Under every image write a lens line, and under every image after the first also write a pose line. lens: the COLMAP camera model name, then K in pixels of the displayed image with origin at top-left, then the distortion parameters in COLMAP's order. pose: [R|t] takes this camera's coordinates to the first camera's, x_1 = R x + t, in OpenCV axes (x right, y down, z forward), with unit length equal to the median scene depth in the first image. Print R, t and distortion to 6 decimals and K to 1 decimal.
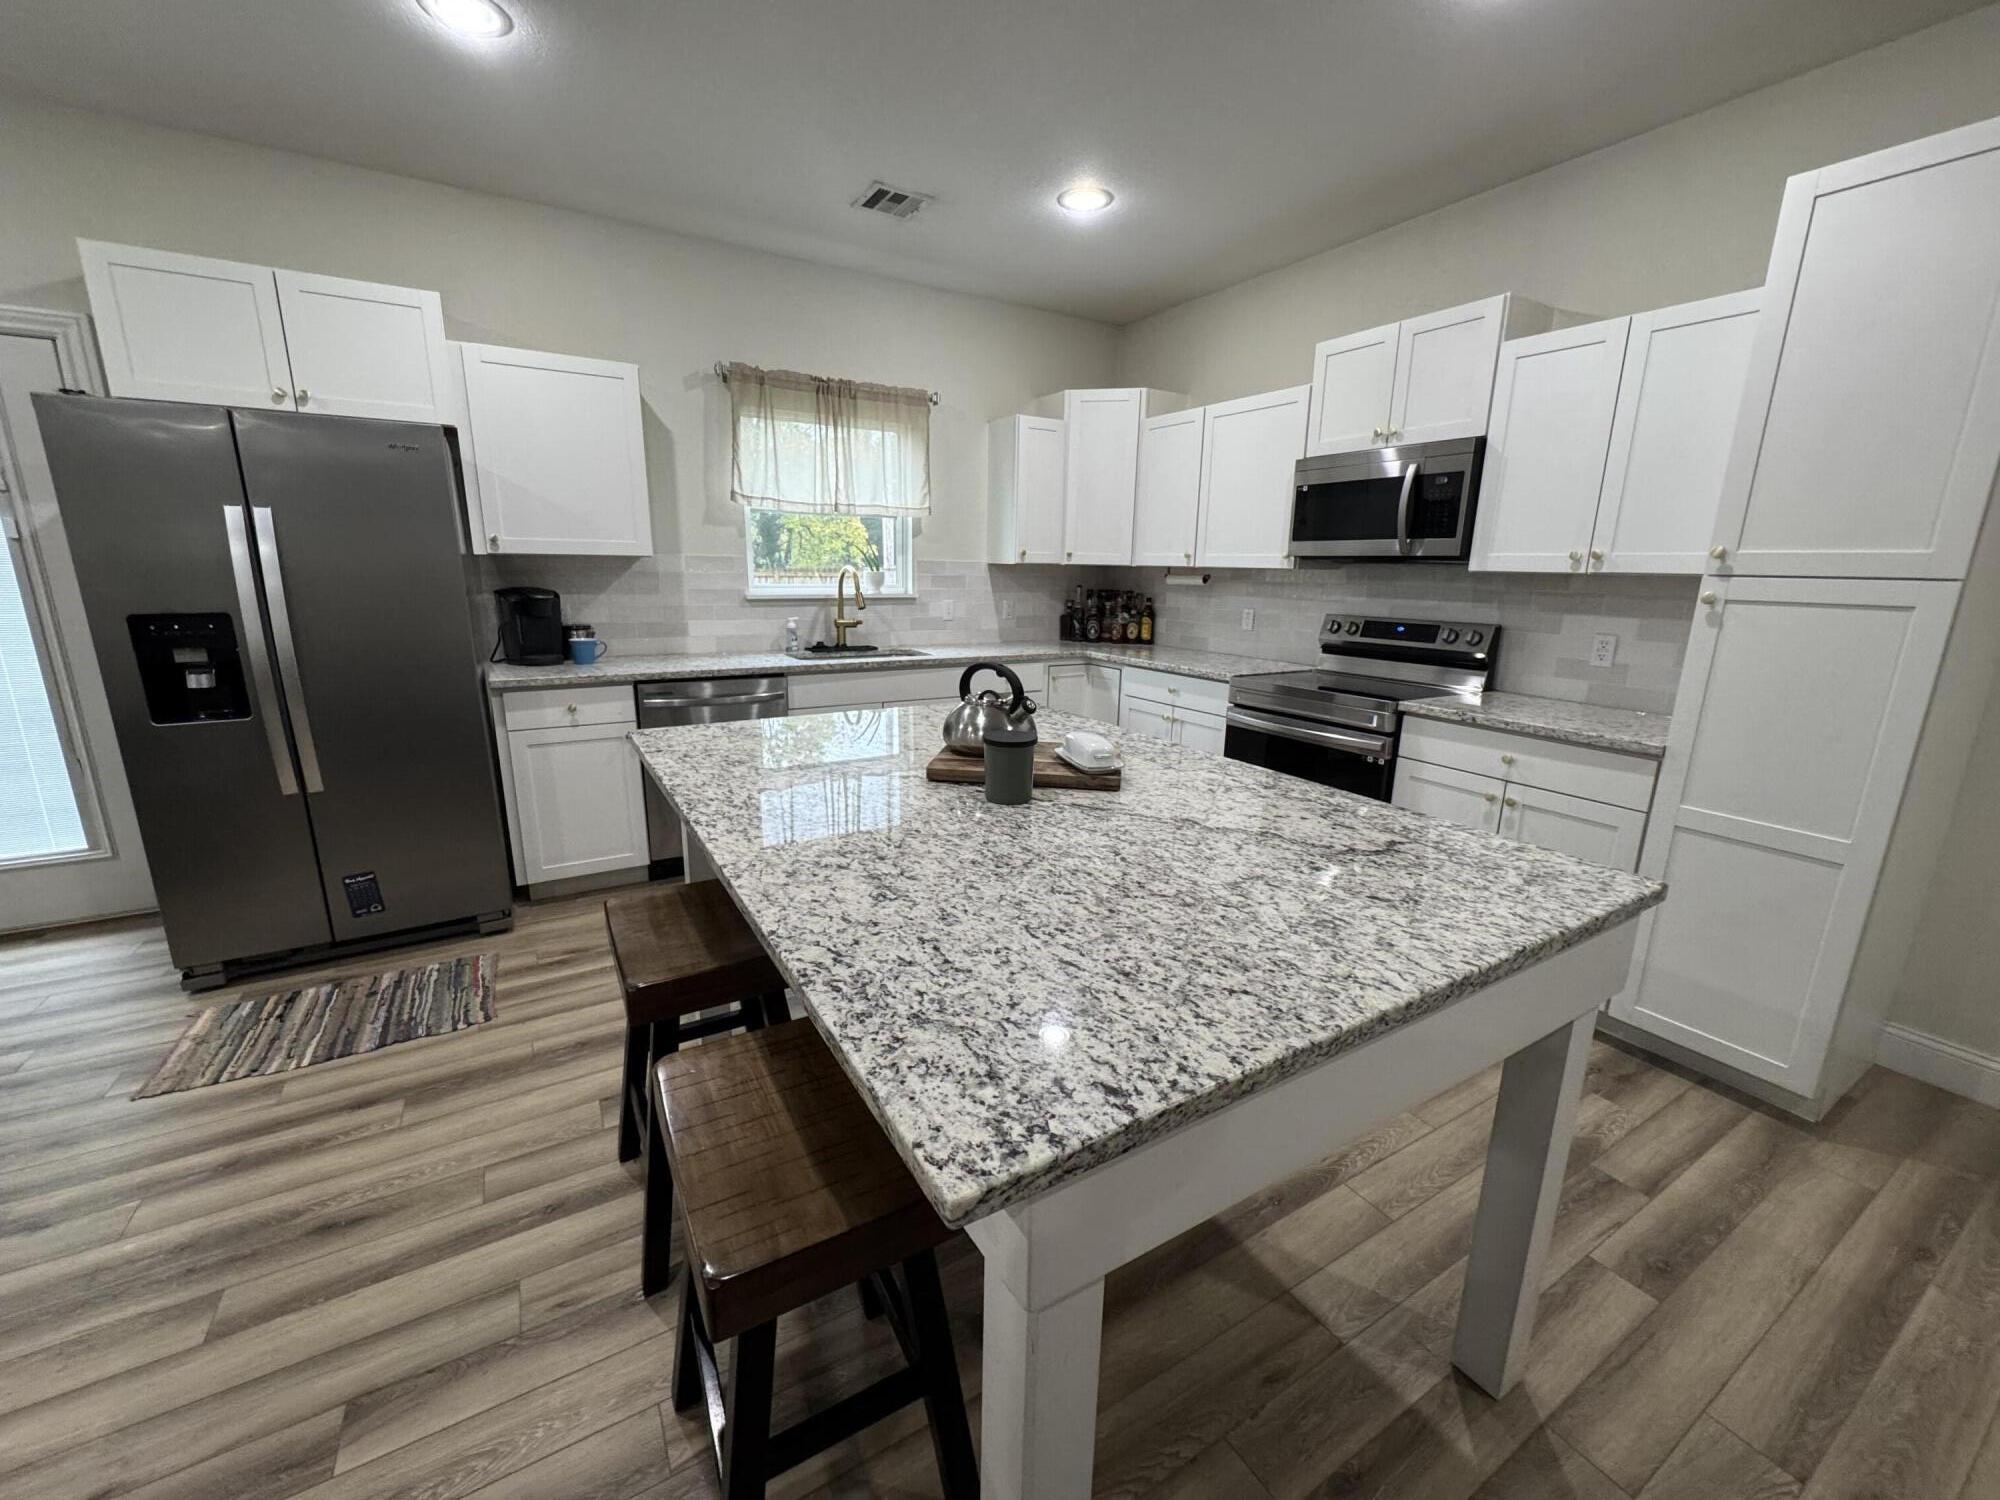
lens RADIAL K [[797.4, 0, 1000.3], [0, 797.4, 750.8], [0, 0, 1]] dist [-0.003939, 0.000834]
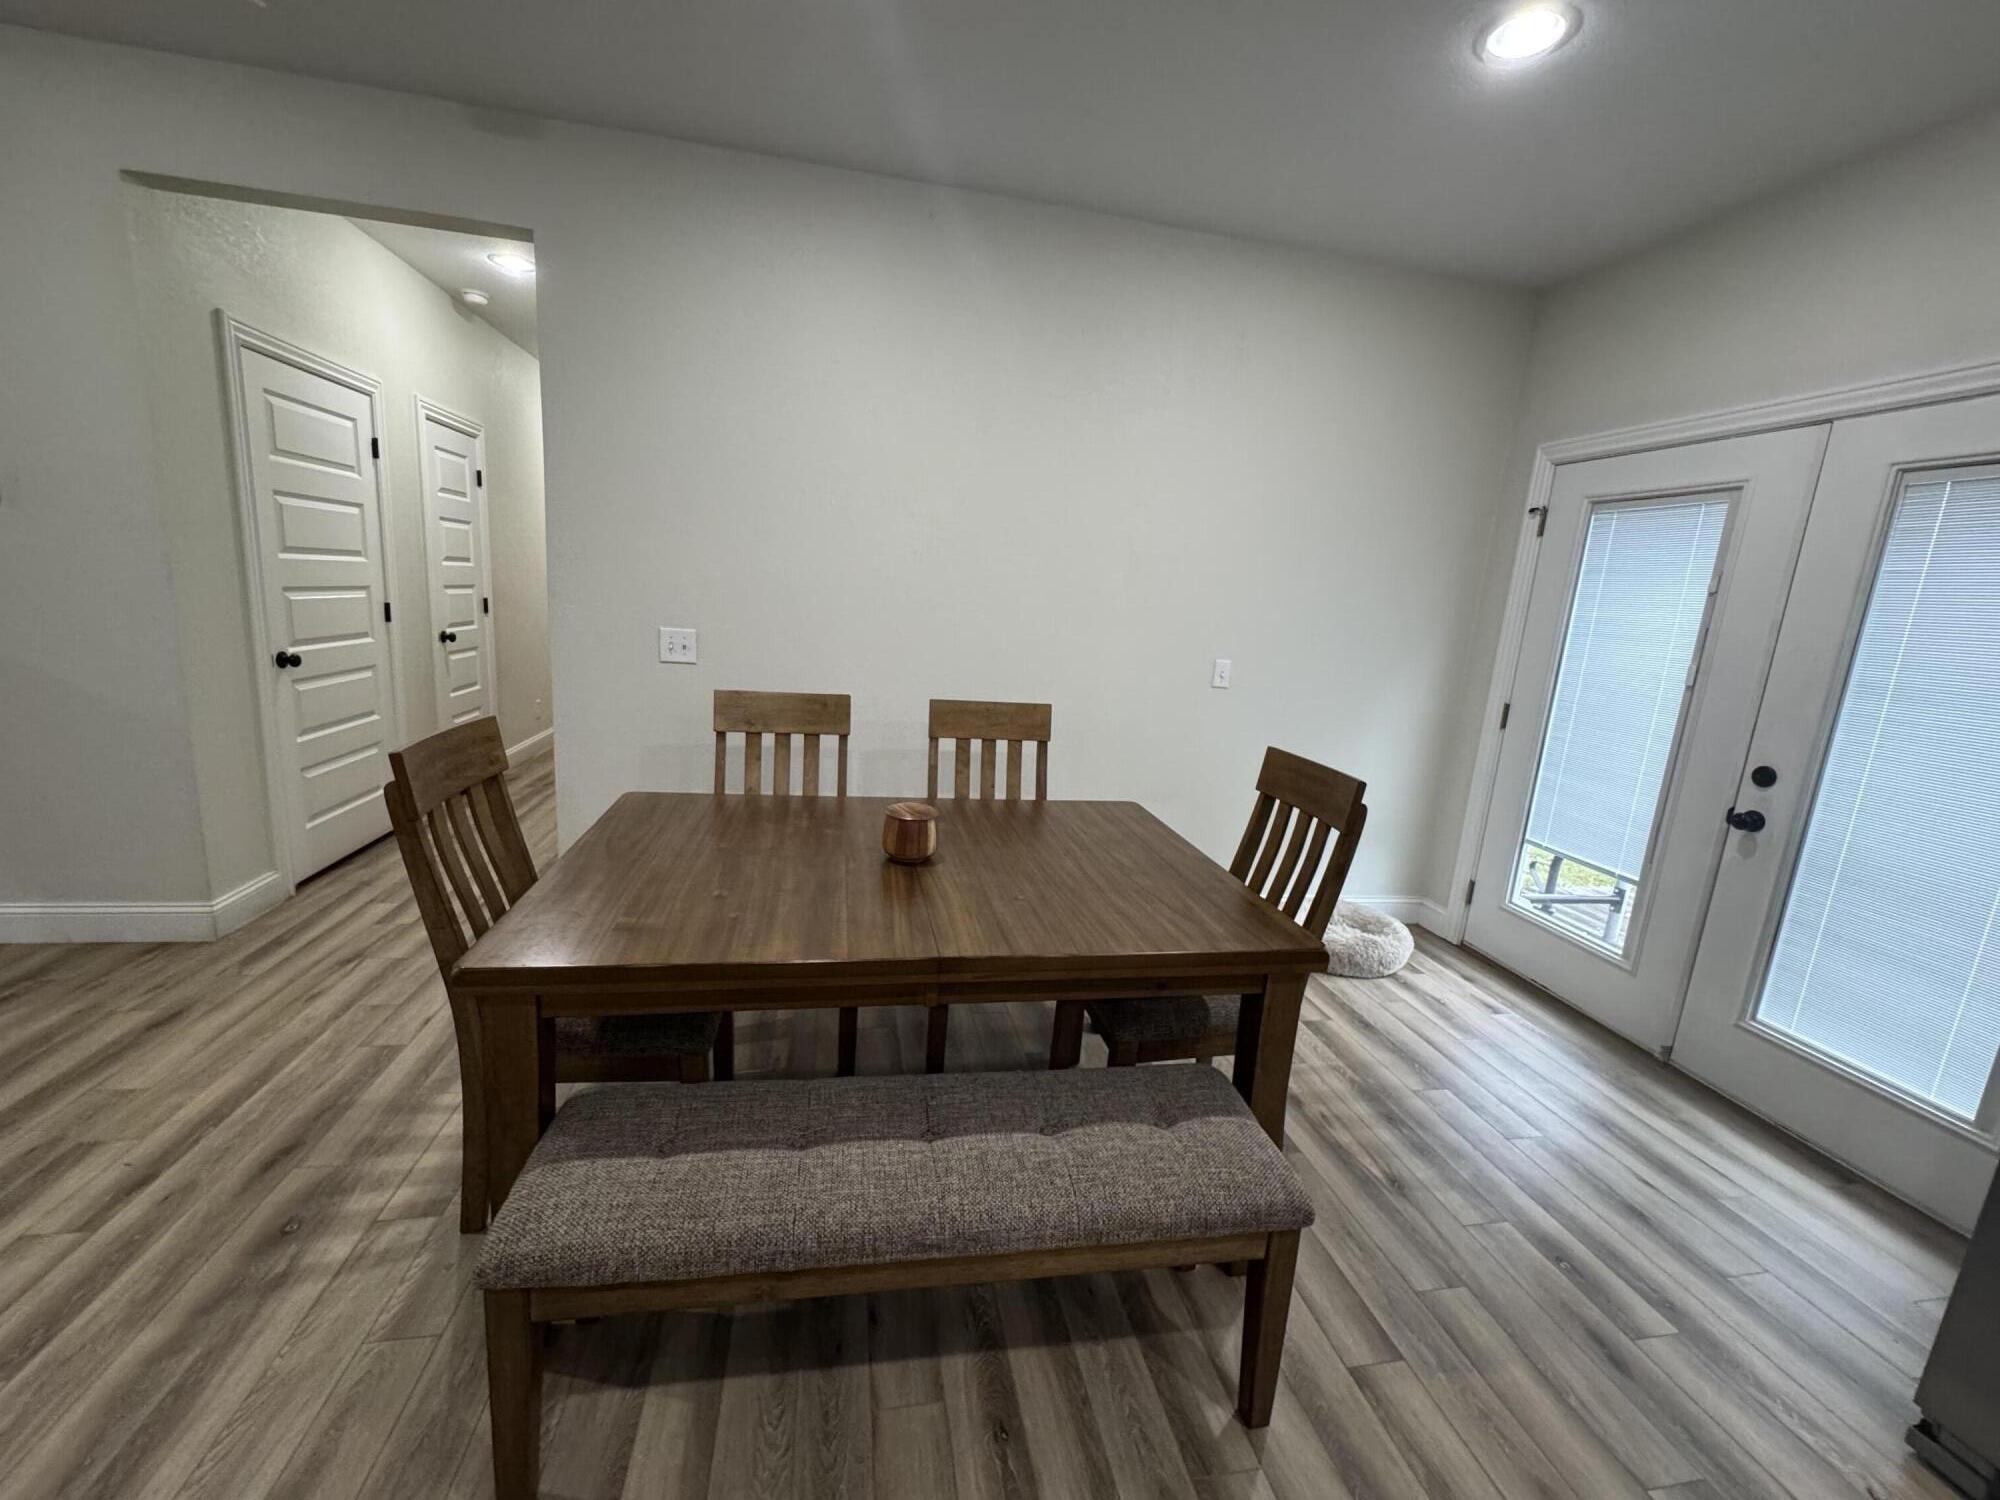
lens RADIAL K [[797.4, 0, 999.9], [0, 797.4, 752.9], [0, 0, 1]] dist [-0.003939, 0.000834]
pose [[-0.333088, 0.146832, -0.931393, -0.299275], [-0.289705, 0.924082, 0.249285, -0.091026], [0.897287, 0.352863, -0.265262, 0.332134]]
